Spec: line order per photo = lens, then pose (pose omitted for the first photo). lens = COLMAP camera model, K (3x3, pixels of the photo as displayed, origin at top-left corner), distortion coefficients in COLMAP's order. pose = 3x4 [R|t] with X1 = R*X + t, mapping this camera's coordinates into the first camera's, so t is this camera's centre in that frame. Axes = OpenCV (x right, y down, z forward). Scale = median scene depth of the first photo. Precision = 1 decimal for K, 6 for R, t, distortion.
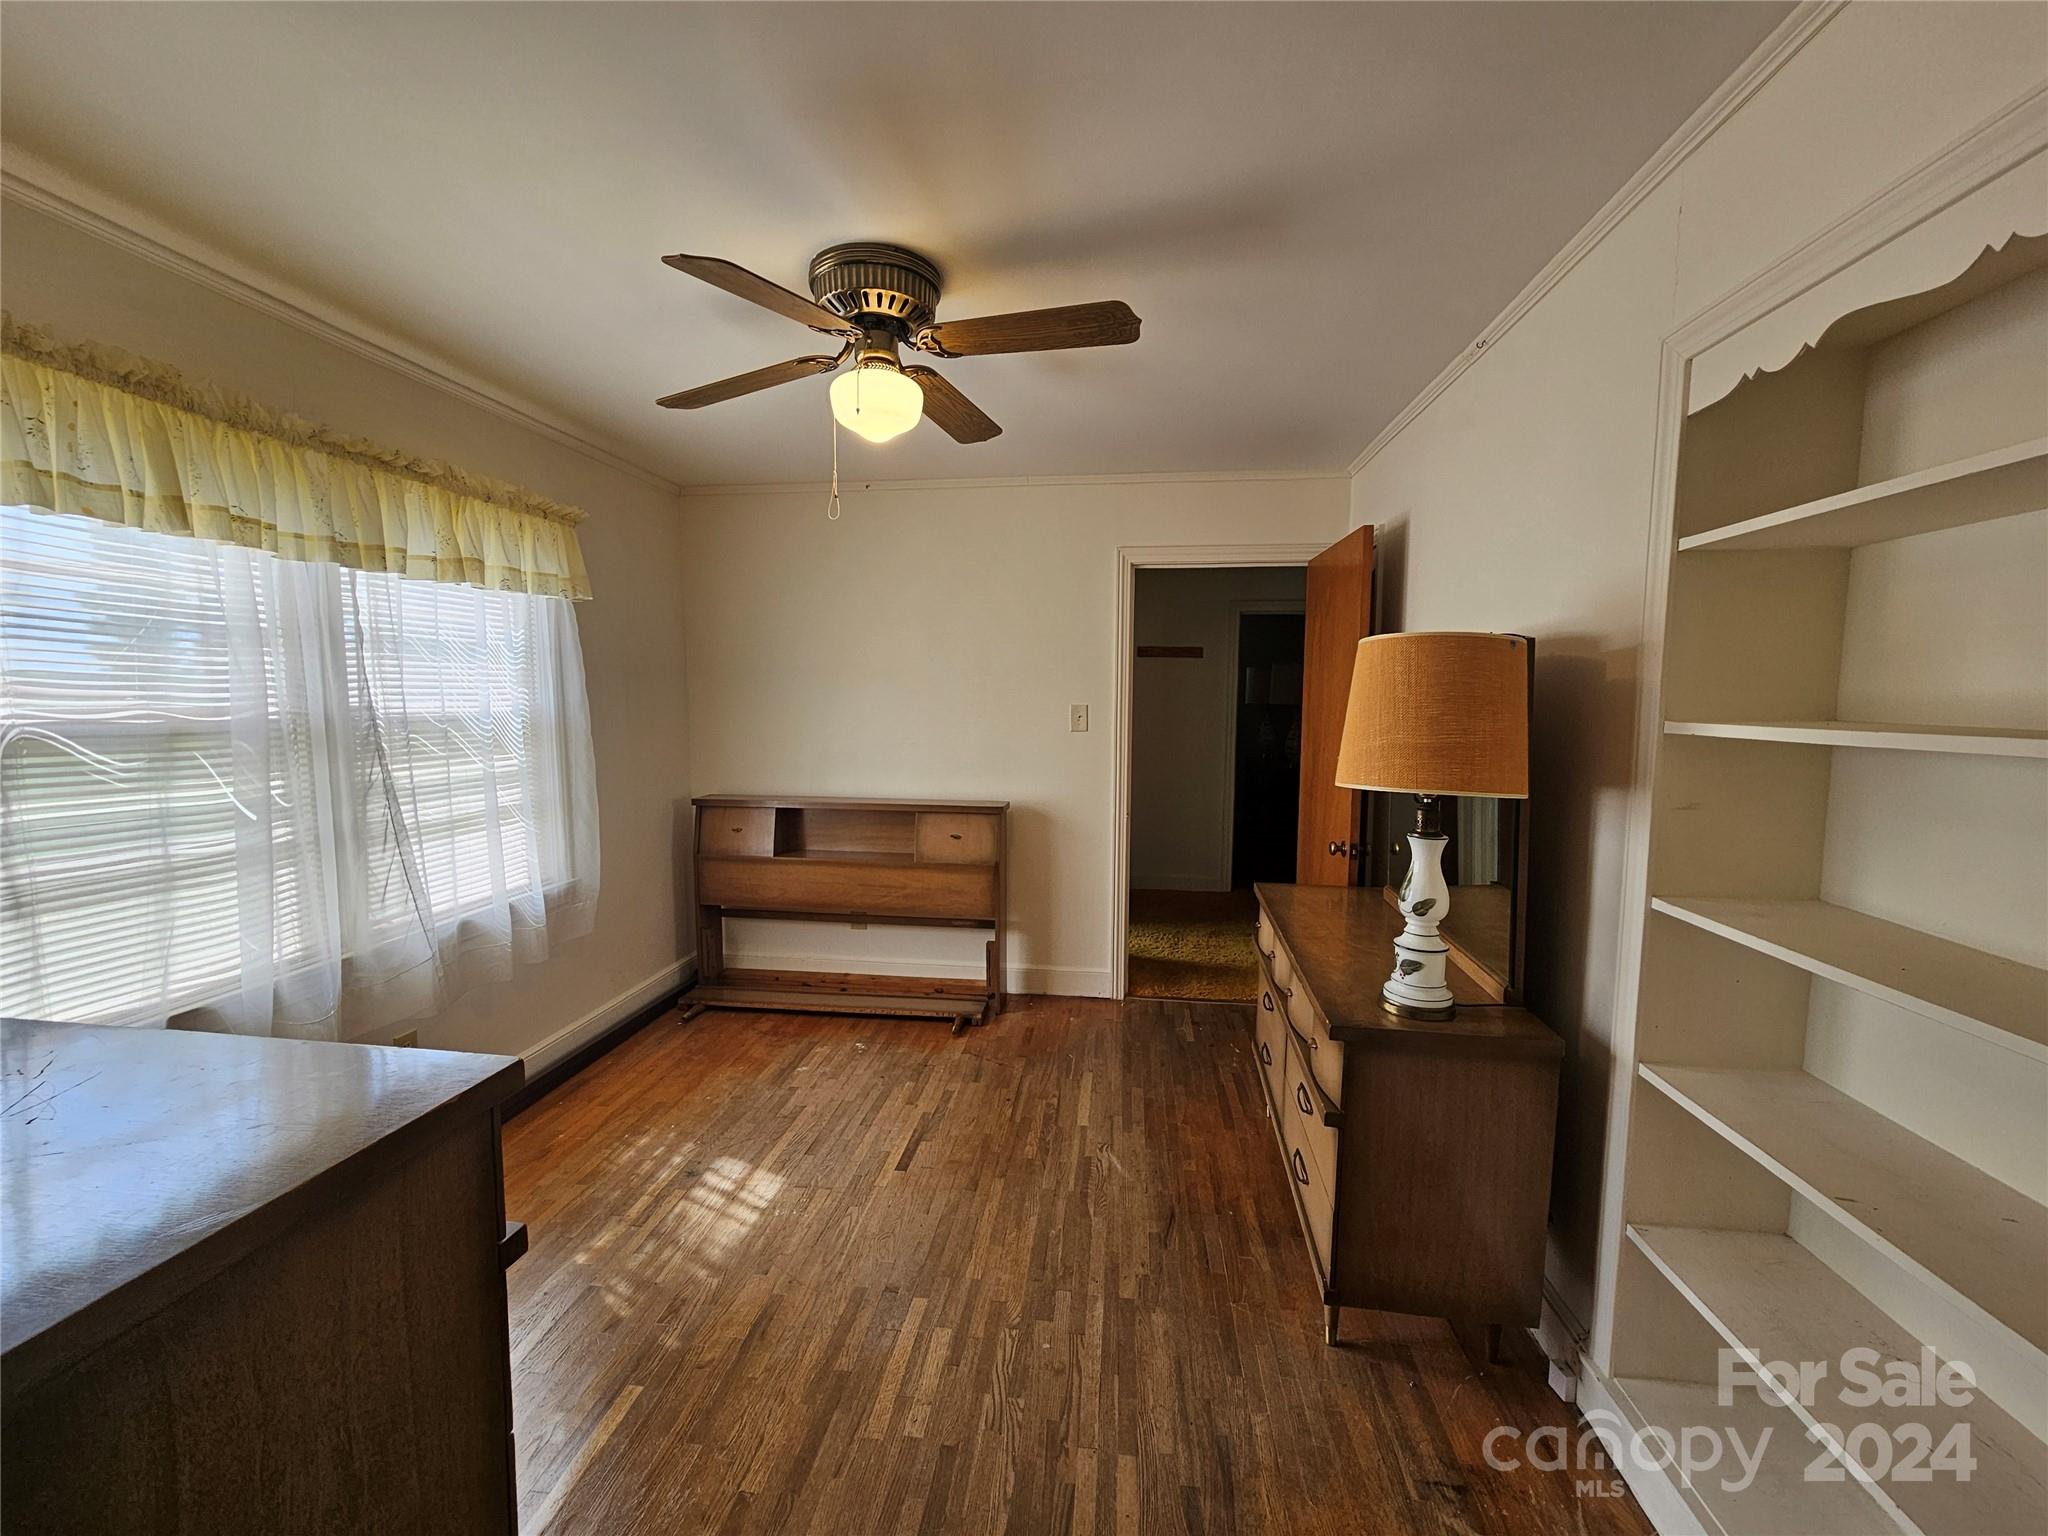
lens RADIAL K [[835.2, 0, 1019.6], [0, 835.2, 774.7], [0, 0, 1]] dist [-0.001009, -0.000115]
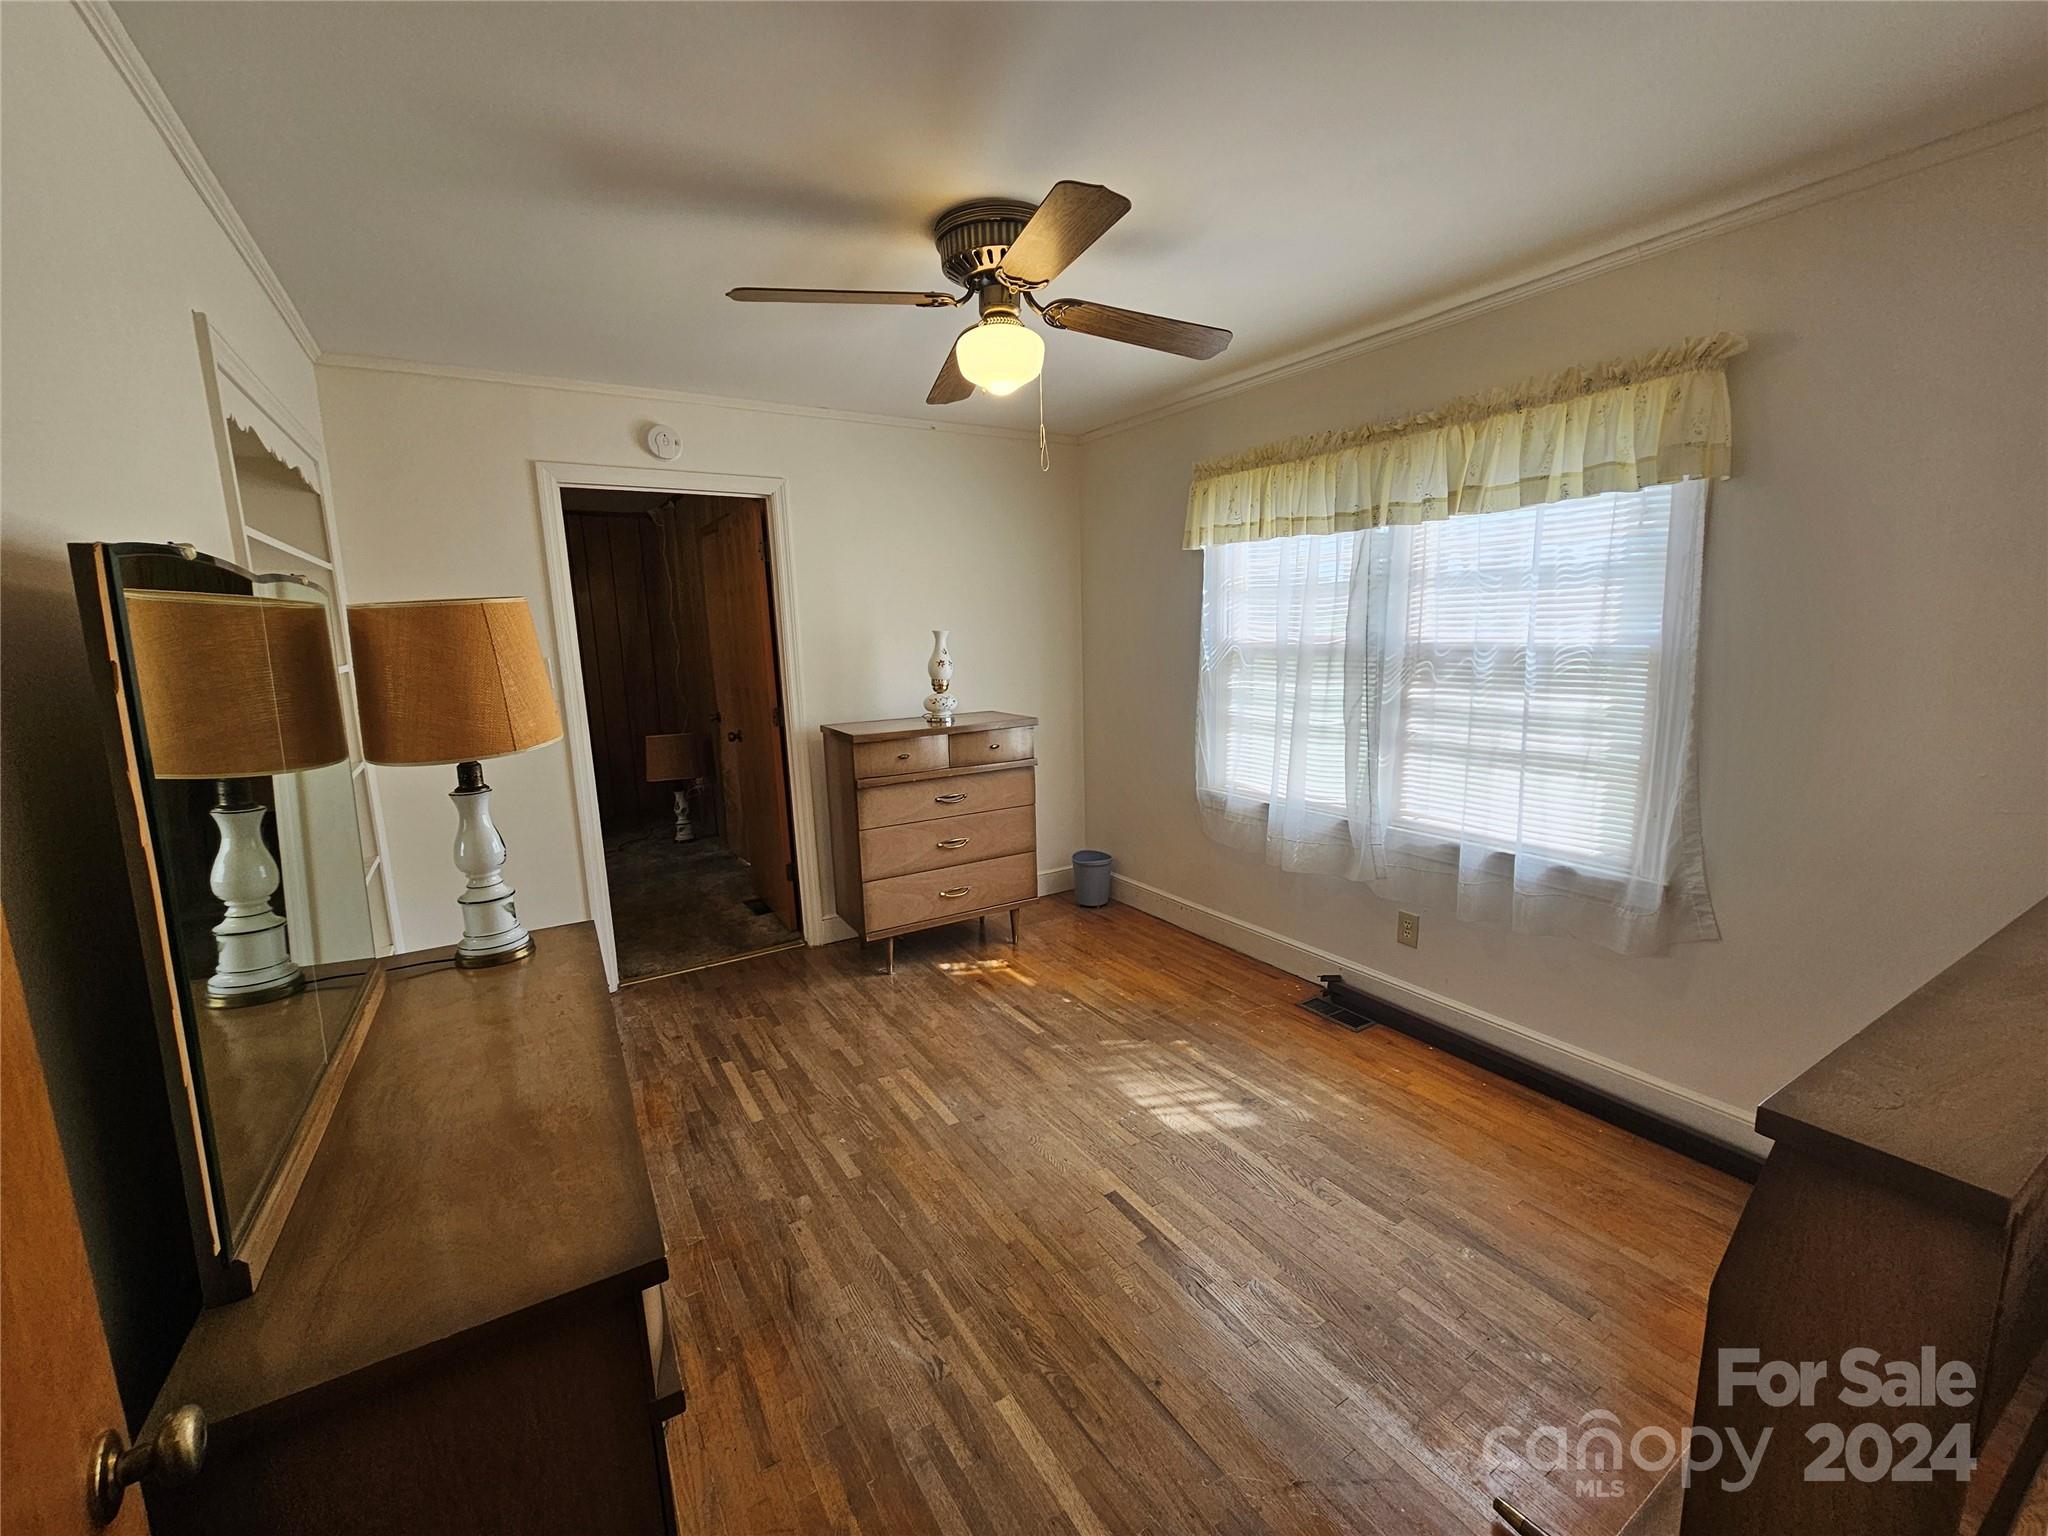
lens RADIAL K [[835.2, 0, 1016.1], [0, 835.2, 762.7], [0, 0, 1]] dist [-0.001009, -0.000115]
pose [[-0.778982, 0.113164, -0.616750, 0.438614], [-0.039372, 0.972812, 0.228225, -0.157119], [0.625809, 0.202066, -0.753348, 1.598100]]
